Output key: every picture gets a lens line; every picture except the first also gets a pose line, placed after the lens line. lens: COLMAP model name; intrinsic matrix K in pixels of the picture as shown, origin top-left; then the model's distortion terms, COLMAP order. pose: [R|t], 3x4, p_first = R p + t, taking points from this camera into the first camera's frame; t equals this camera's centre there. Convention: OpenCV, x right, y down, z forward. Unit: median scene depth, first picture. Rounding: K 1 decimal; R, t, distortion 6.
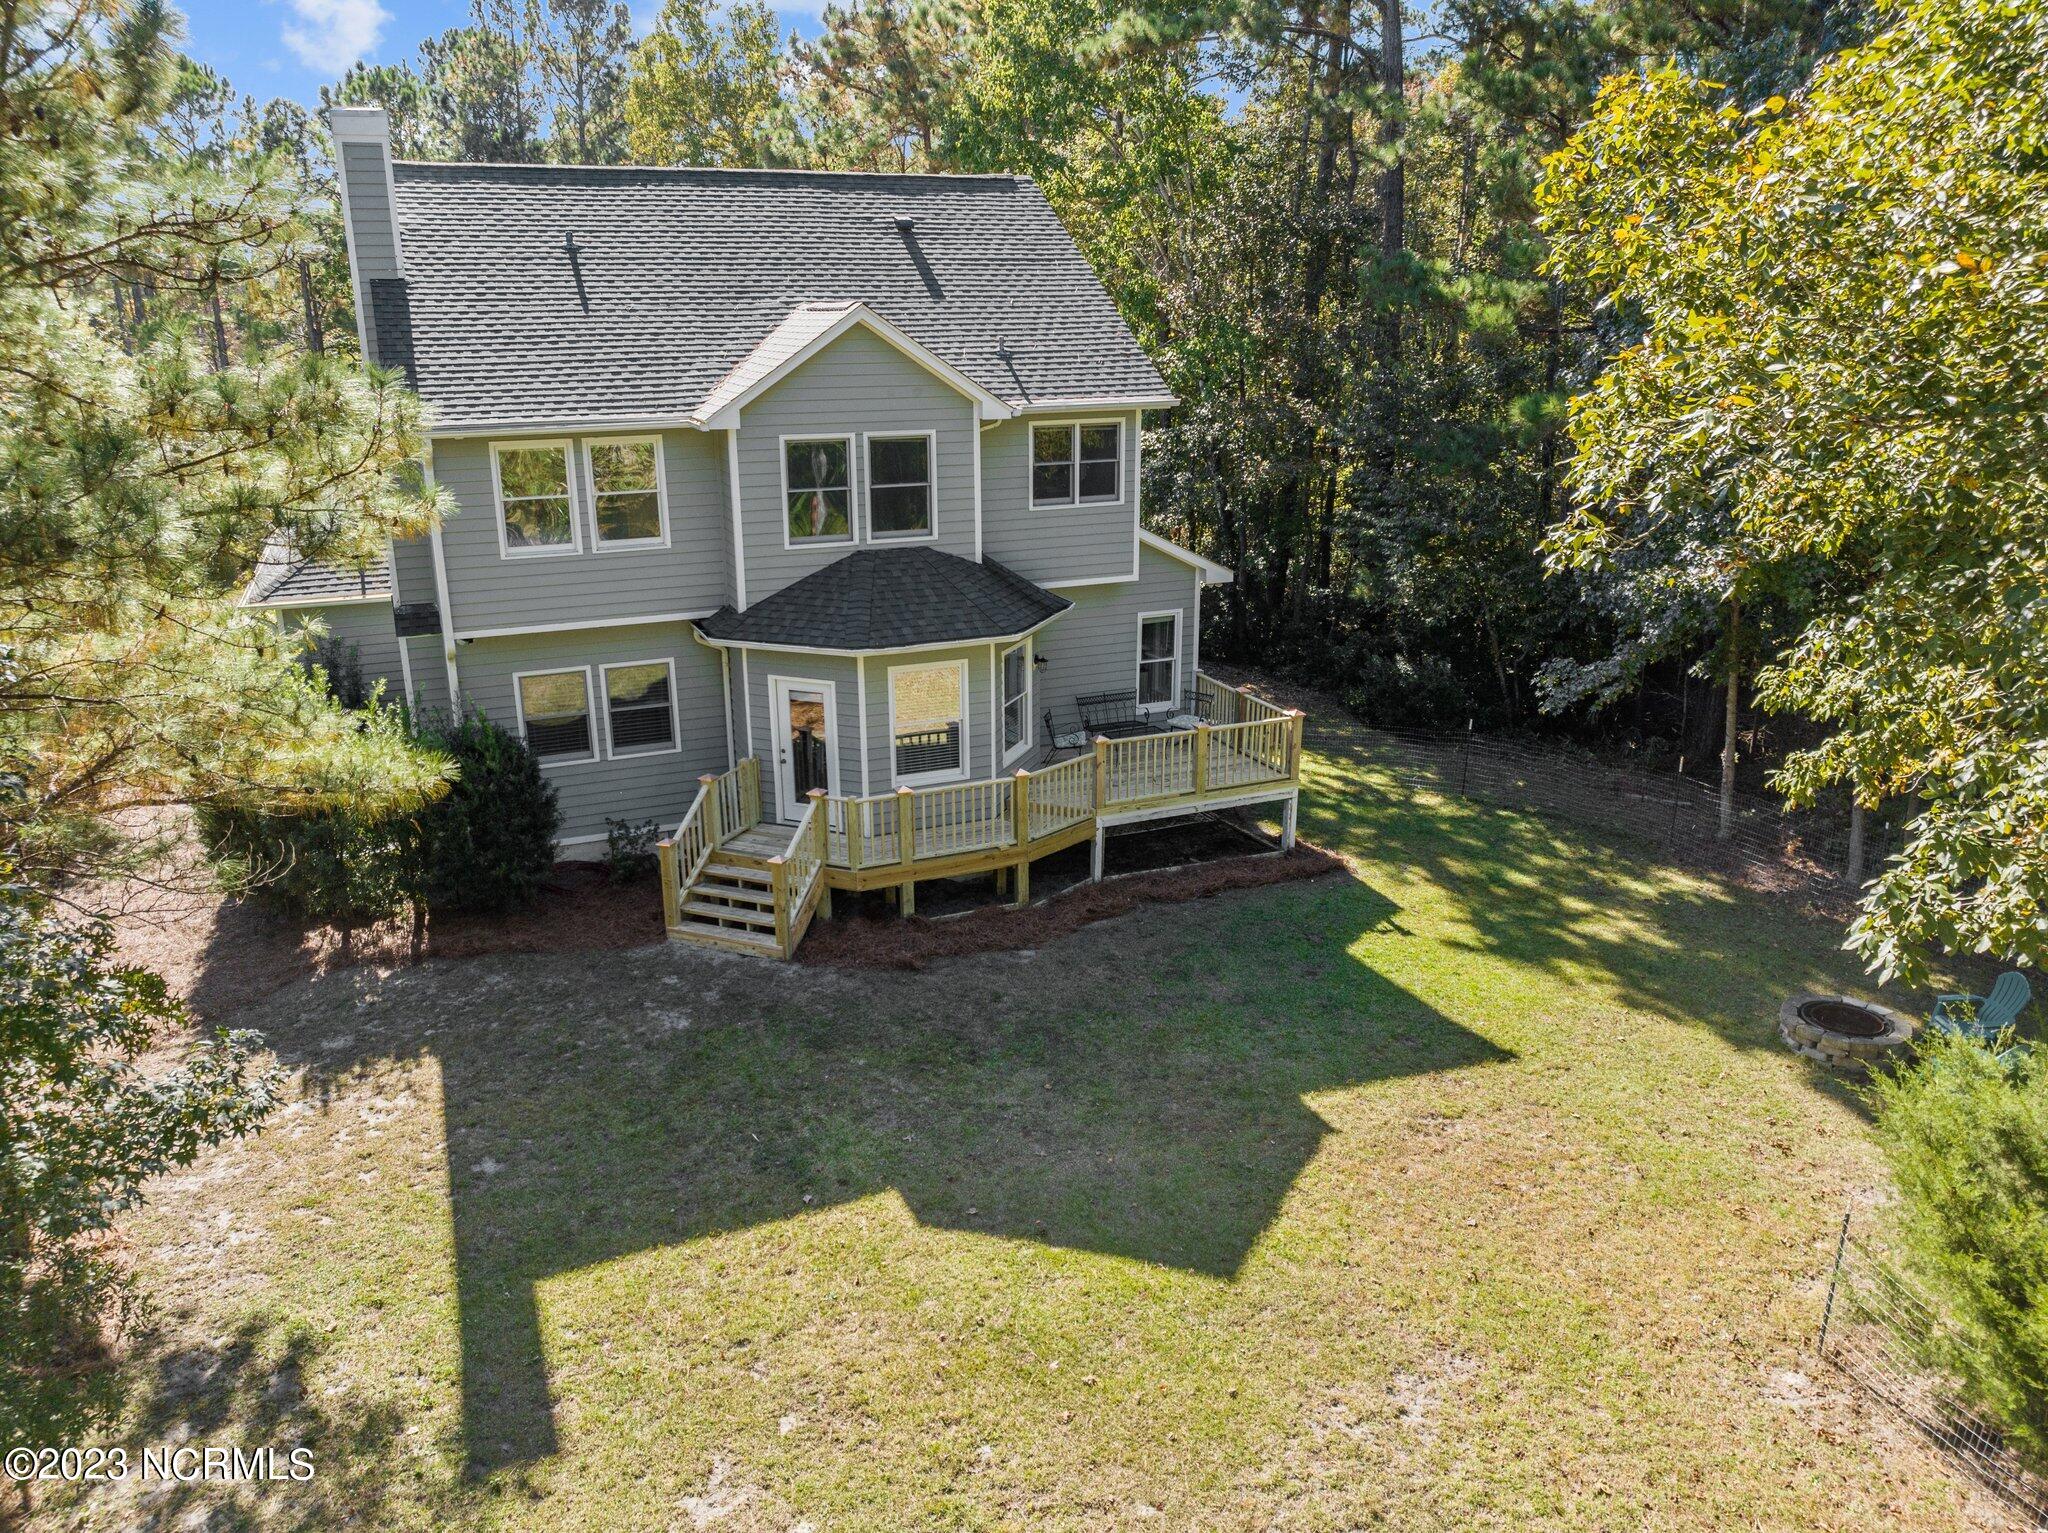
lens RADIAL K [[1398.0, 0, 1024.0], [0, 1398.0, 766.5], [0, 0, 1]] dist [-0.005911, -0.000679]
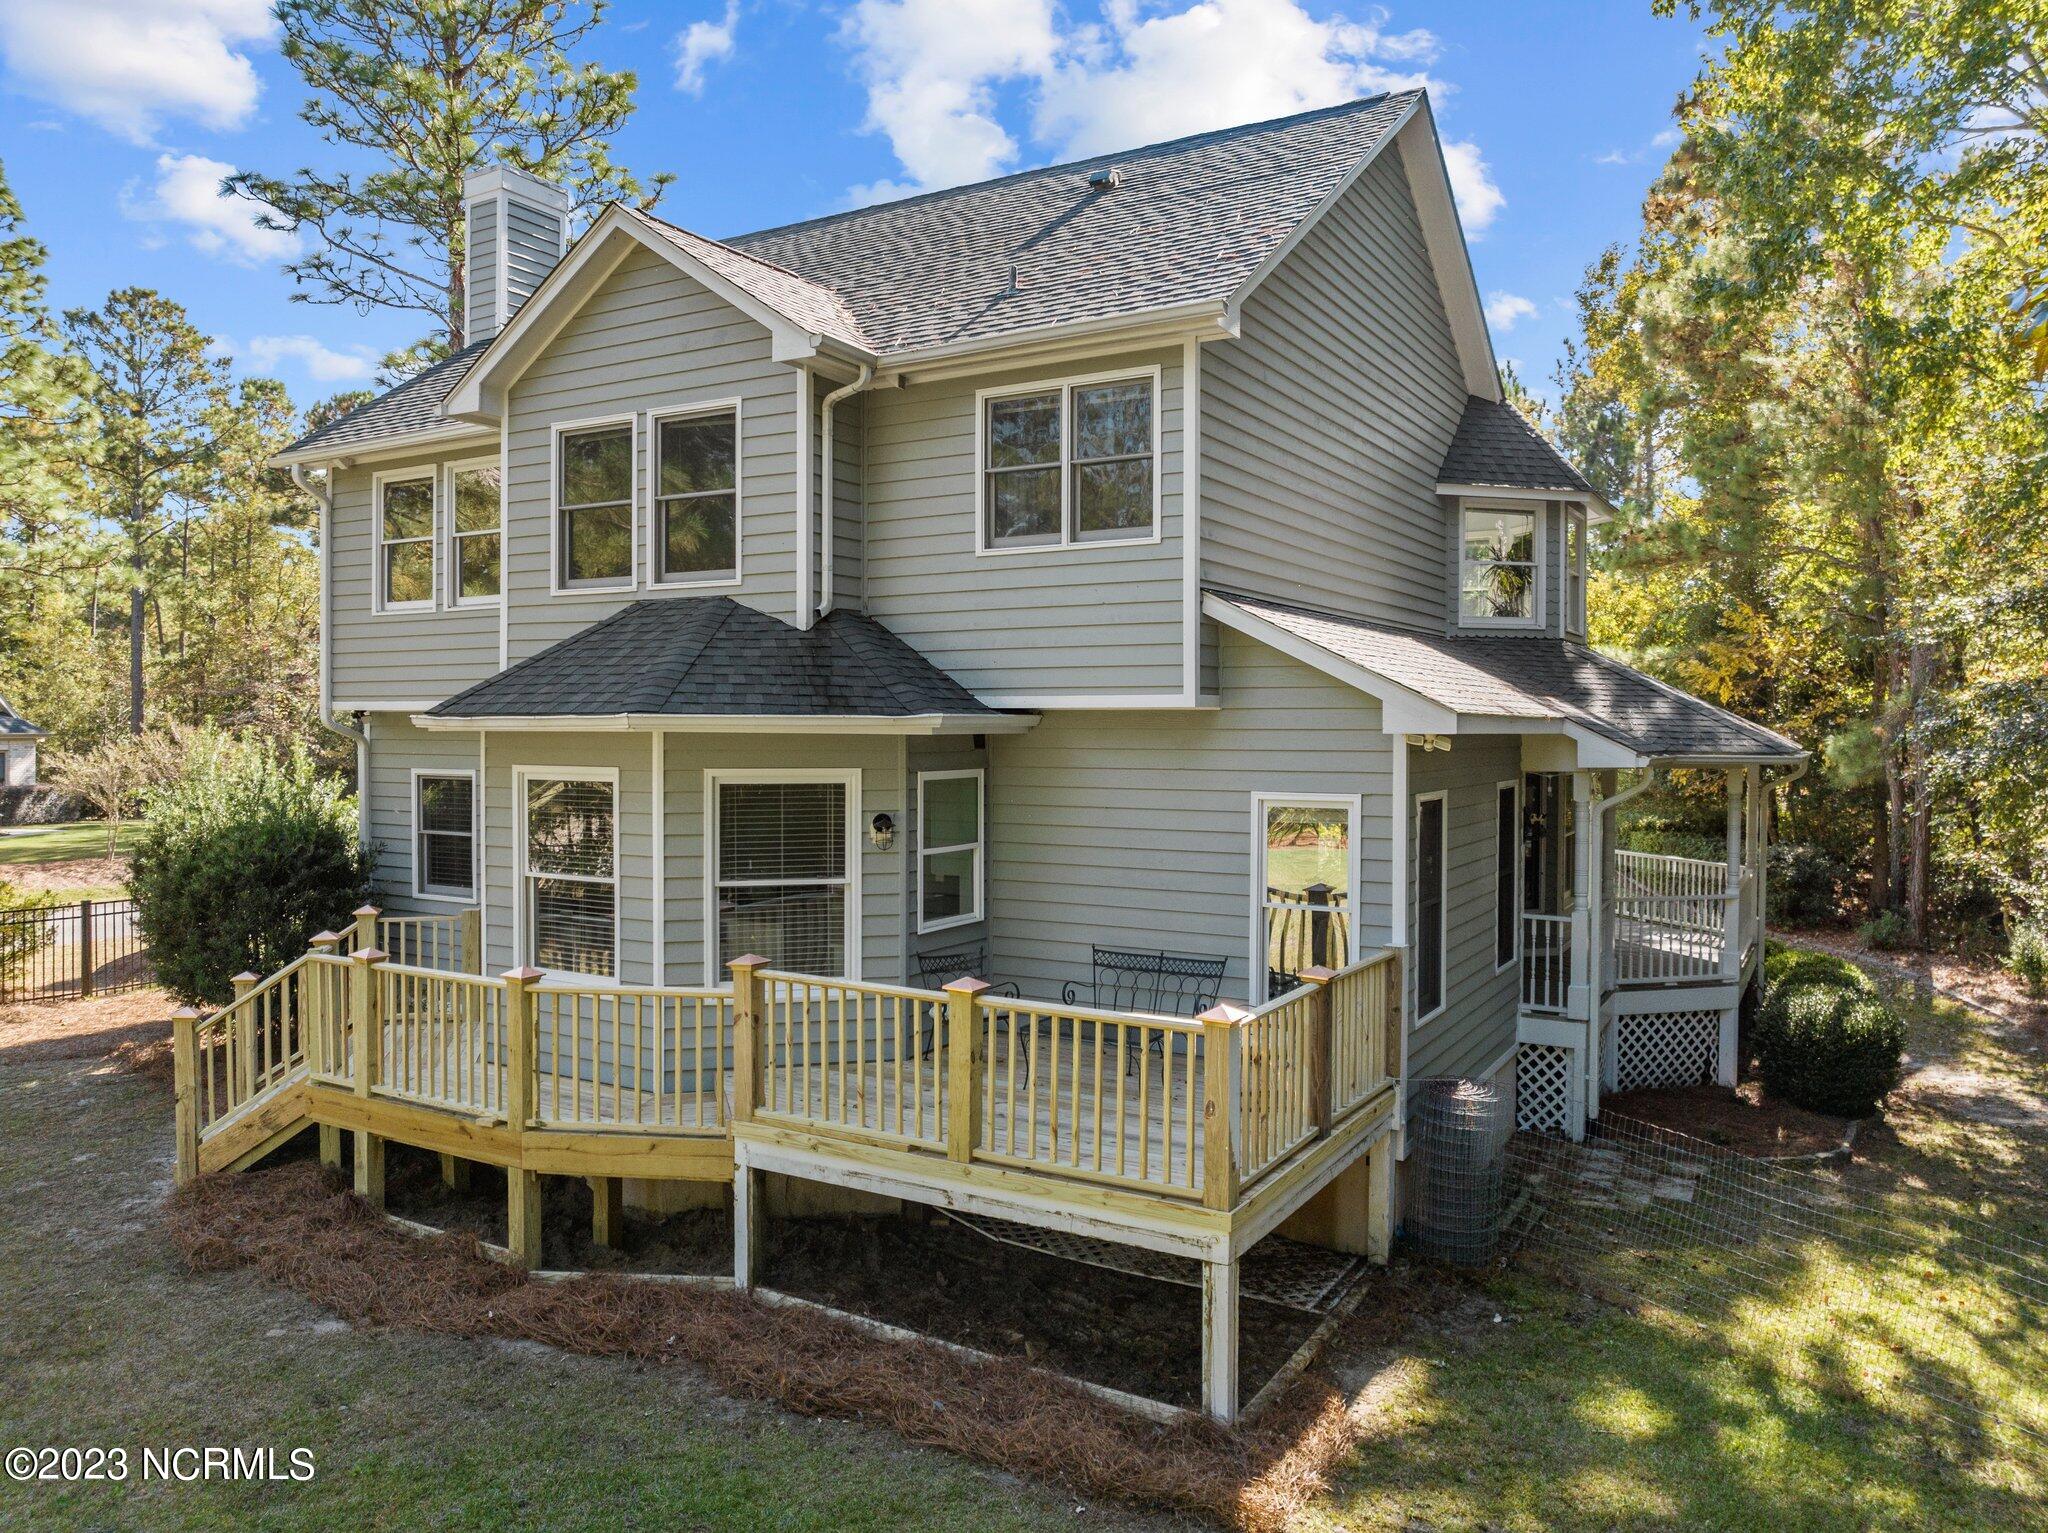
lens RADIAL K [[1426.4, 0, 1024.0], [0, 1426.4, 766.5], [0, 0, 1]] dist [-0.000867, -0.002139]
pose [[0.607505, 0.035198, -0.793536, 0.475620], [-0.248325, 0.957359, -0.147645, -0.034453], [0.754502, 0.286750, 0.590340, 0.769158]]
